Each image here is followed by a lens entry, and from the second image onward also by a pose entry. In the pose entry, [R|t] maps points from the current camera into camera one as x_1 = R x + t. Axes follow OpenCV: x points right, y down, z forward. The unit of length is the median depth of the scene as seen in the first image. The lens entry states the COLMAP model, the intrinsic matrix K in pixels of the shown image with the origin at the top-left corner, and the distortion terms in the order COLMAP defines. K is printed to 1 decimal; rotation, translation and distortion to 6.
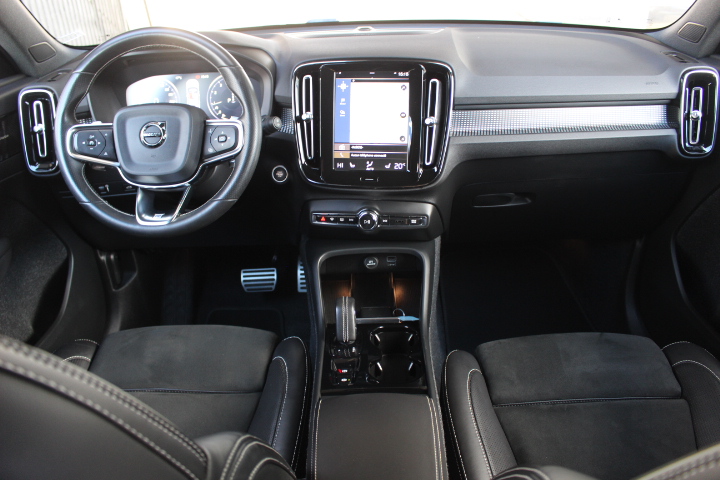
lens RADIAL K [[595.7, 0, 360.0], [0, 595.7, 240.0], [0, 0, 1]] dist [-0.154585, 0.133529]
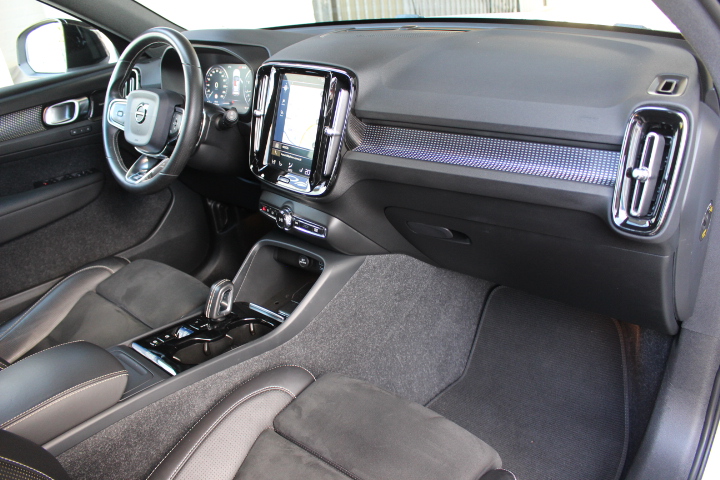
lens RADIAL K [[595.7, 0, 360.0], [0, 595.7, 240.0], [0, 0, 1]] dist [-0.154585, 0.133529]
pose [[0.758025, 0.245923, -0.604086, 0.765708], [-0.219737, 0.968338, 0.118477, -0.152444], [0.614096, 0.042932, 0.788063, 0.274589]]
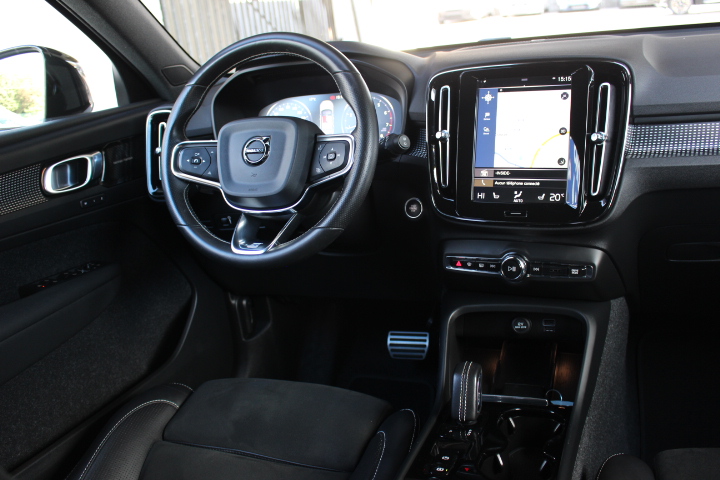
lens RADIAL K [[651.1, 0, 360.0], [0, 651.1, 240.0], [0, 0, 1]] dist [-0.108449, 0.008994]
pose [[0.934759, 0.036672, -0.353385, 0.125293], [-0.081799, 0.990151, -0.113620, 0.044336], [0.345738, 0.135114, 0.928552, 0.154292]]
